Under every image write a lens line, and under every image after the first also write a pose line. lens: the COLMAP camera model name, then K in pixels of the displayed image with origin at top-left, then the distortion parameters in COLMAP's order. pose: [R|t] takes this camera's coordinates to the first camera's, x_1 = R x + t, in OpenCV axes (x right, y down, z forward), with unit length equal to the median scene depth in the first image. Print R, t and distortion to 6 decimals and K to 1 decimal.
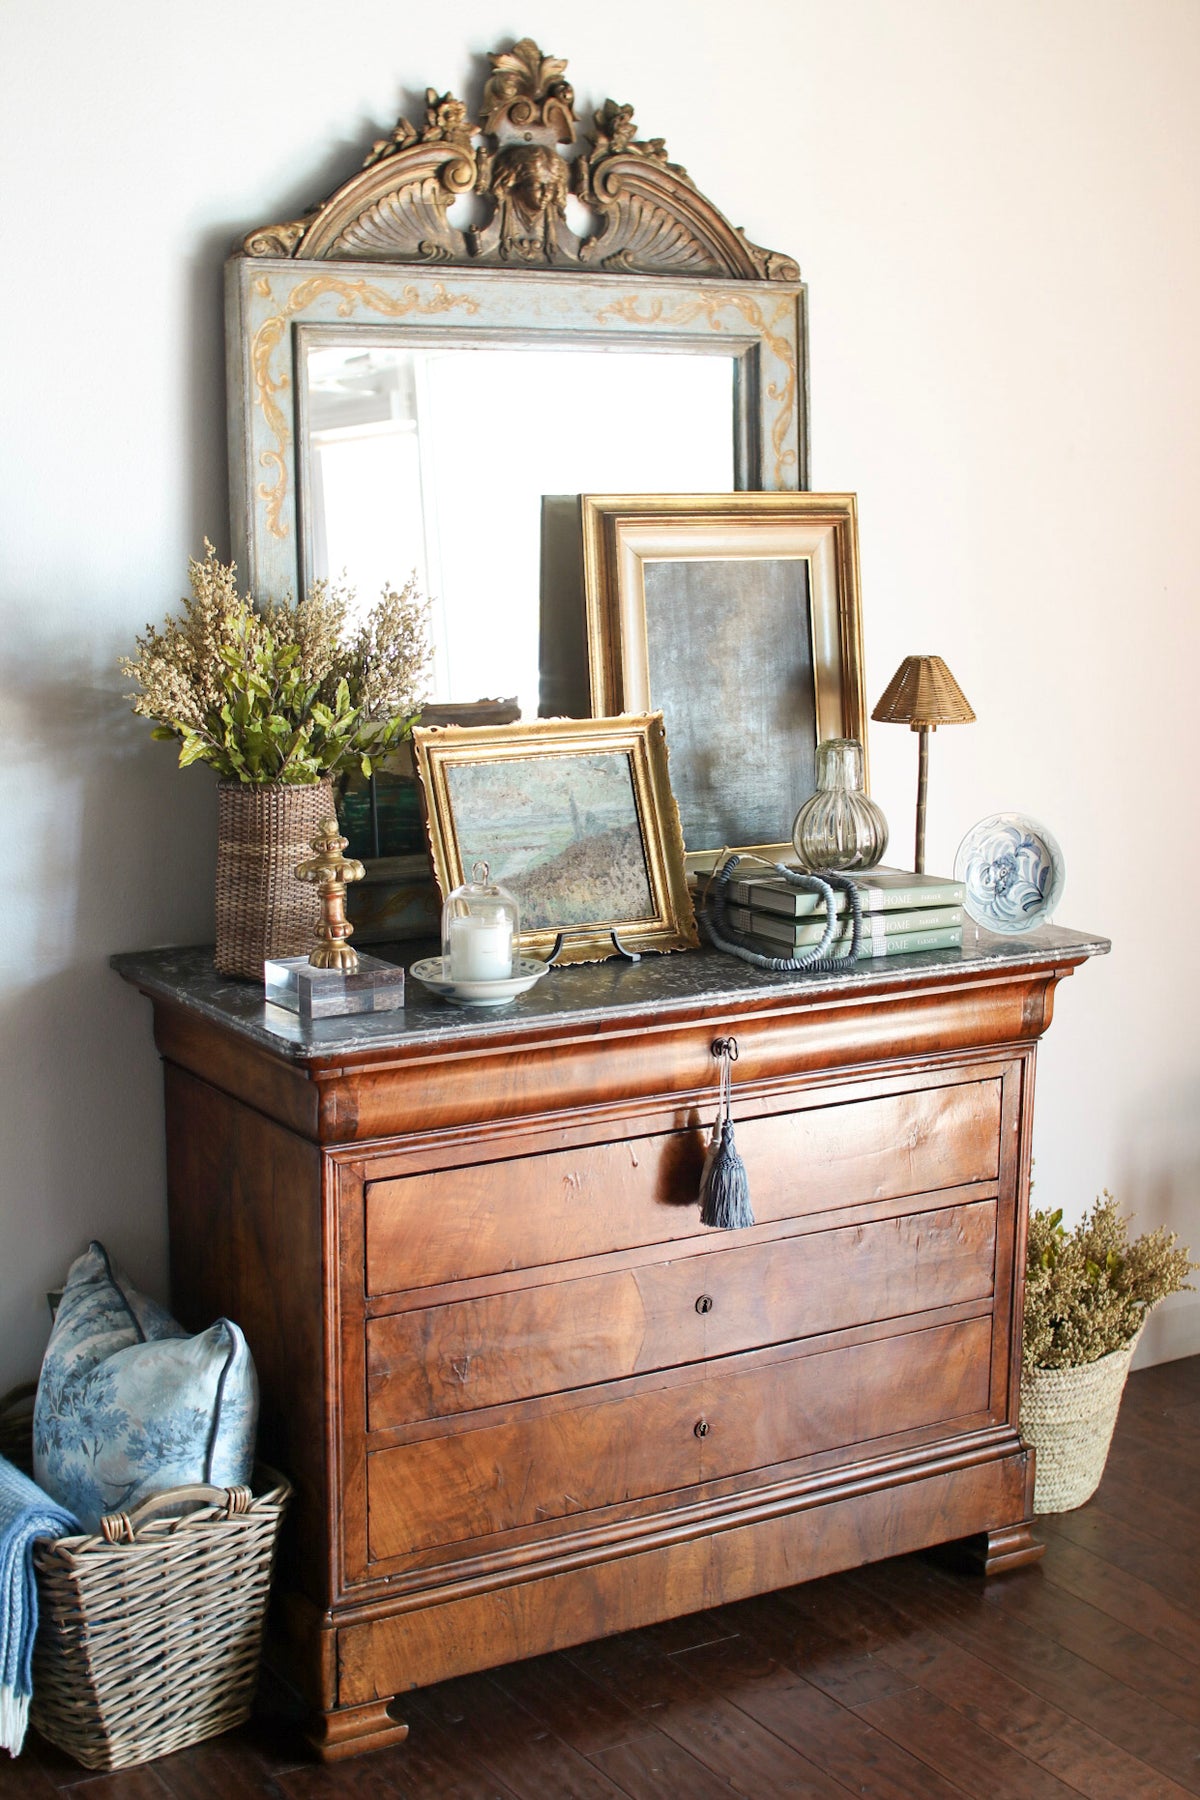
lens RADIAL K [[2569.8, 0, 607.1], [0, 2569.8, 926.8], [0, 0, 1]] dist [-0.164579, 0.179739]
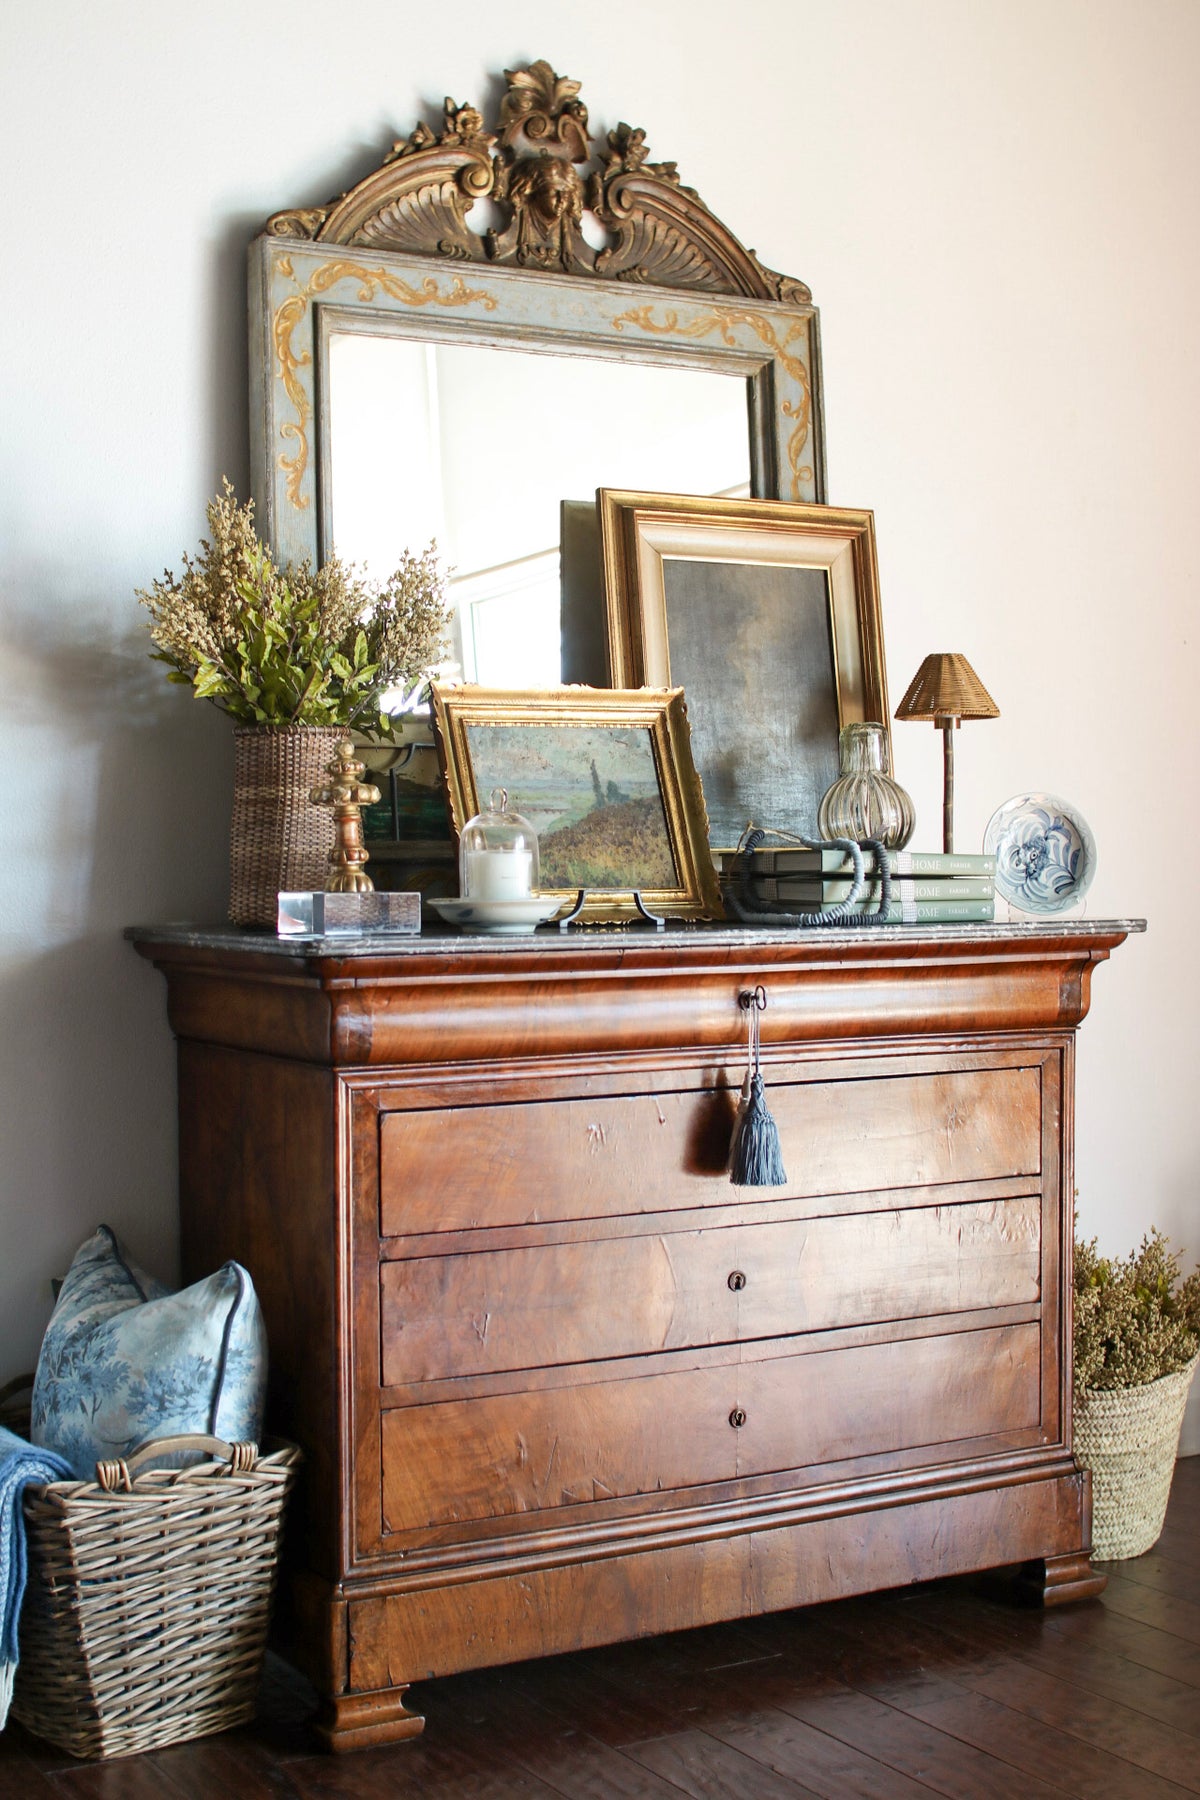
lens RADIAL K [[2502.9, 0, 600.0], [0, 2502.9, 900.0], [0, 0, 1]] dist [-0.176120, 0.230896]
pose [[0.999722, -0.014491, -0.018576, 0.006237], [0.011130, 0.985427, -0.169736, 0.166470], [0.020765, 0.169482, 0.985314, 0.060711]]
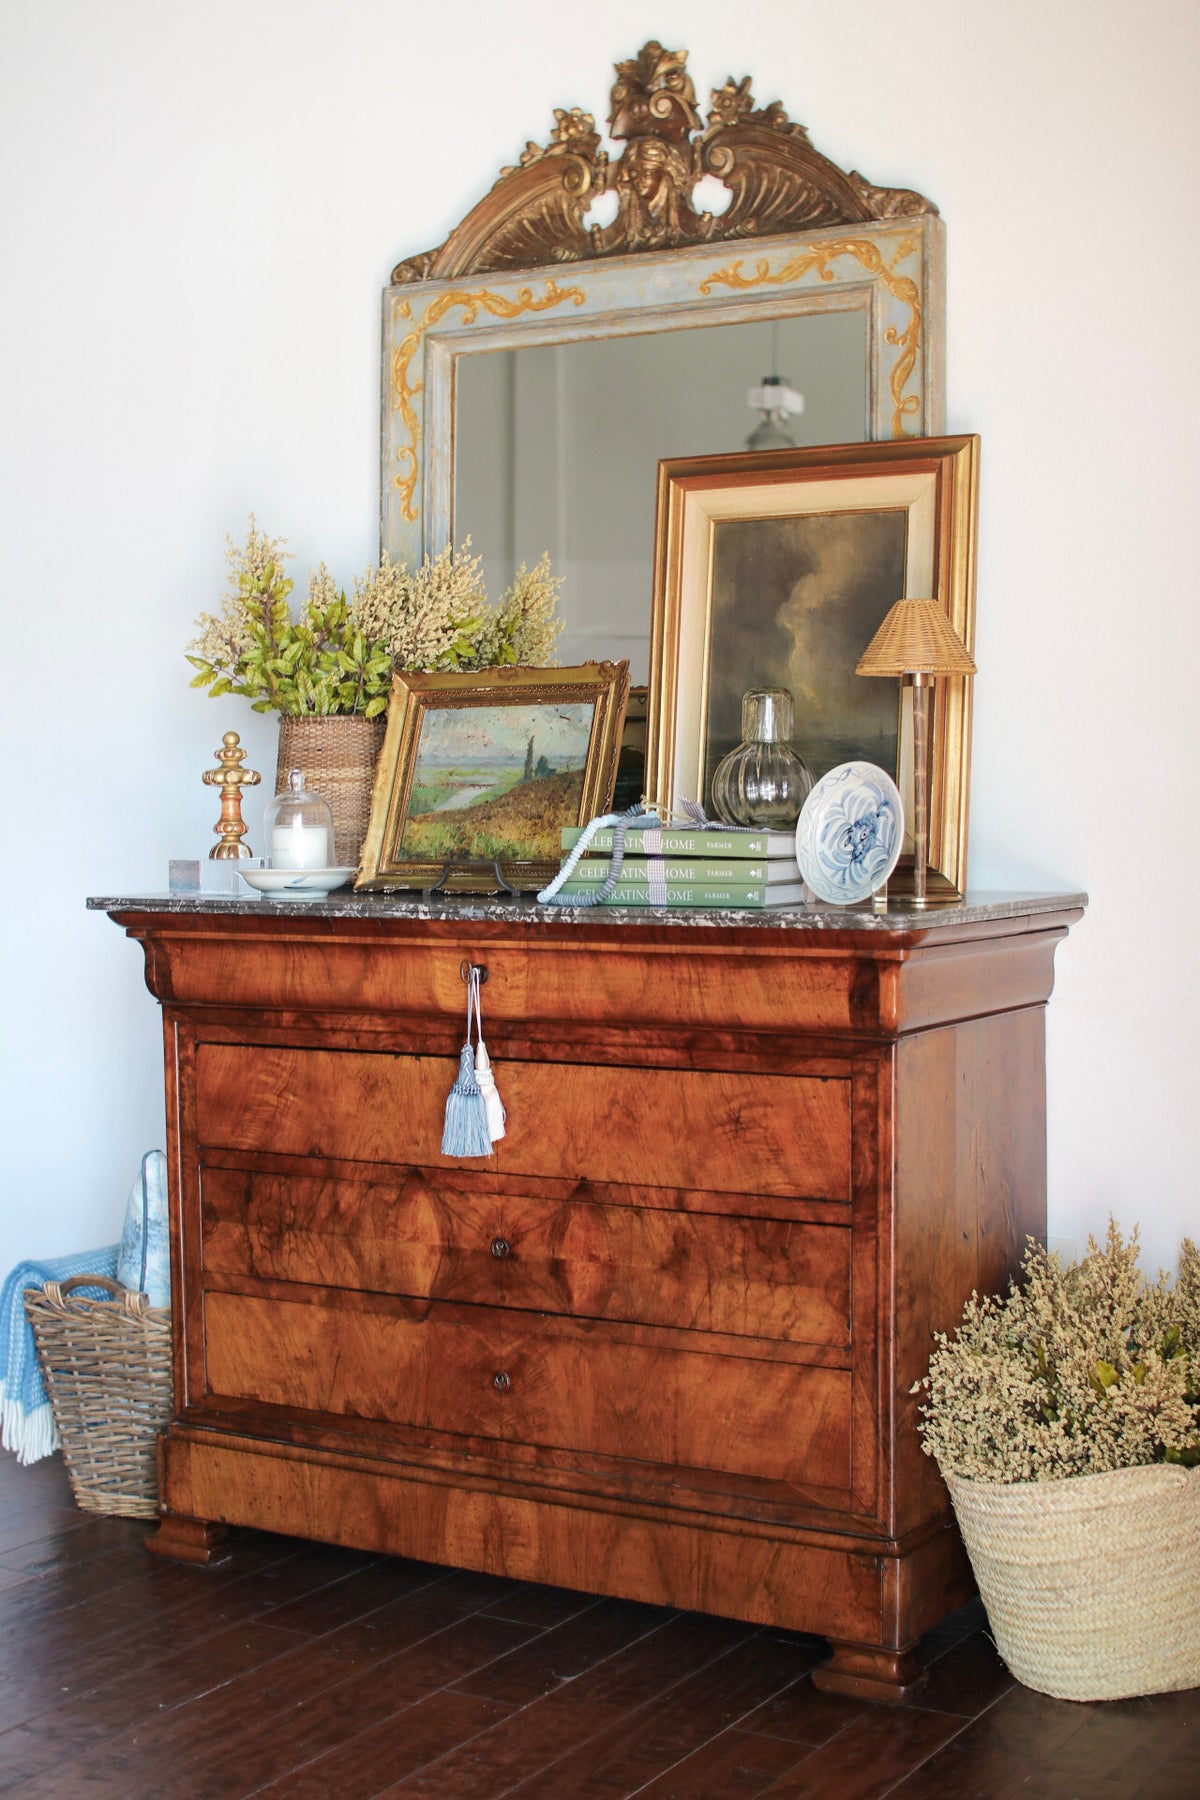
lens RADIAL K [[2502.9, 0, 600.0], [0, 2502.9, 900.0], [0, 0, 1]] dist [-0.176120, 0.230896]
pose [[0.452360, 0.028385, -0.891383, 0.909394], [-0.155451, 0.986703, -0.047468, 0.056408], [0.878183, 0.160039, 0.450758, 0.590397]]
